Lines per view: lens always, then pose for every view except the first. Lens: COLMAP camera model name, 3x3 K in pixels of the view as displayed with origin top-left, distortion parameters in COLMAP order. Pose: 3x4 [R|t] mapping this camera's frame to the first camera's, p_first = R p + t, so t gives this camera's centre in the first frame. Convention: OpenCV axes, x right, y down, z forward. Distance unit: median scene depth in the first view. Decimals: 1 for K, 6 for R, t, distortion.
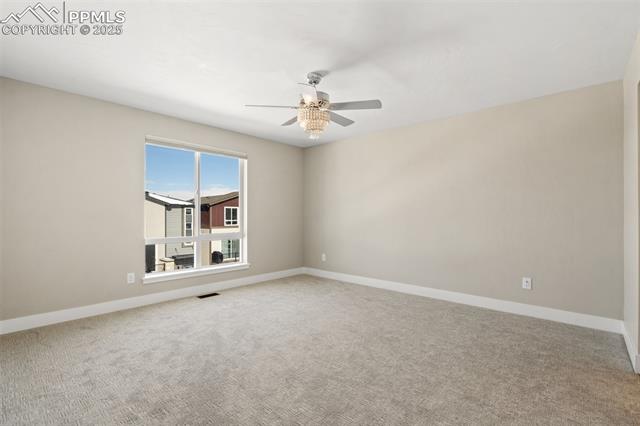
lens RADIAL K [[298.0, 0, 319.8], [0, 298.0, 214.7], [0, 0, 1]] dist [-0.001265, 0.001756]
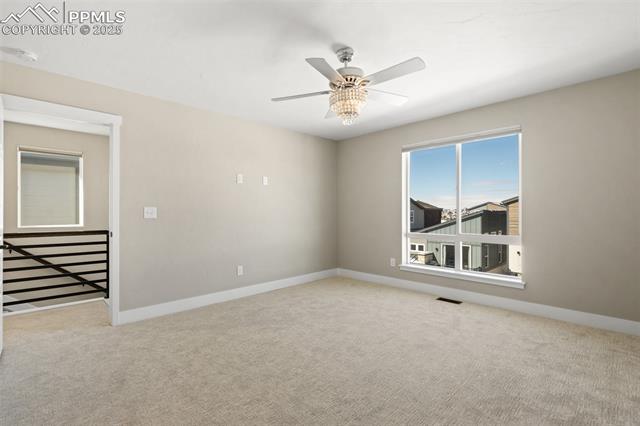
lens RADIAL K [[298.0, 0, 320.6], [0, 298.0, 212.9], [0, 0, 1]] dist [-0.001265, 0.001756]
pose [[-0.072353, -0.004306, -0.997370, 0.580195], [0.001379, 0.999989, -0.004418, 0.006486], [0.997378, -0.001694, -0.072347, 0.692610]]
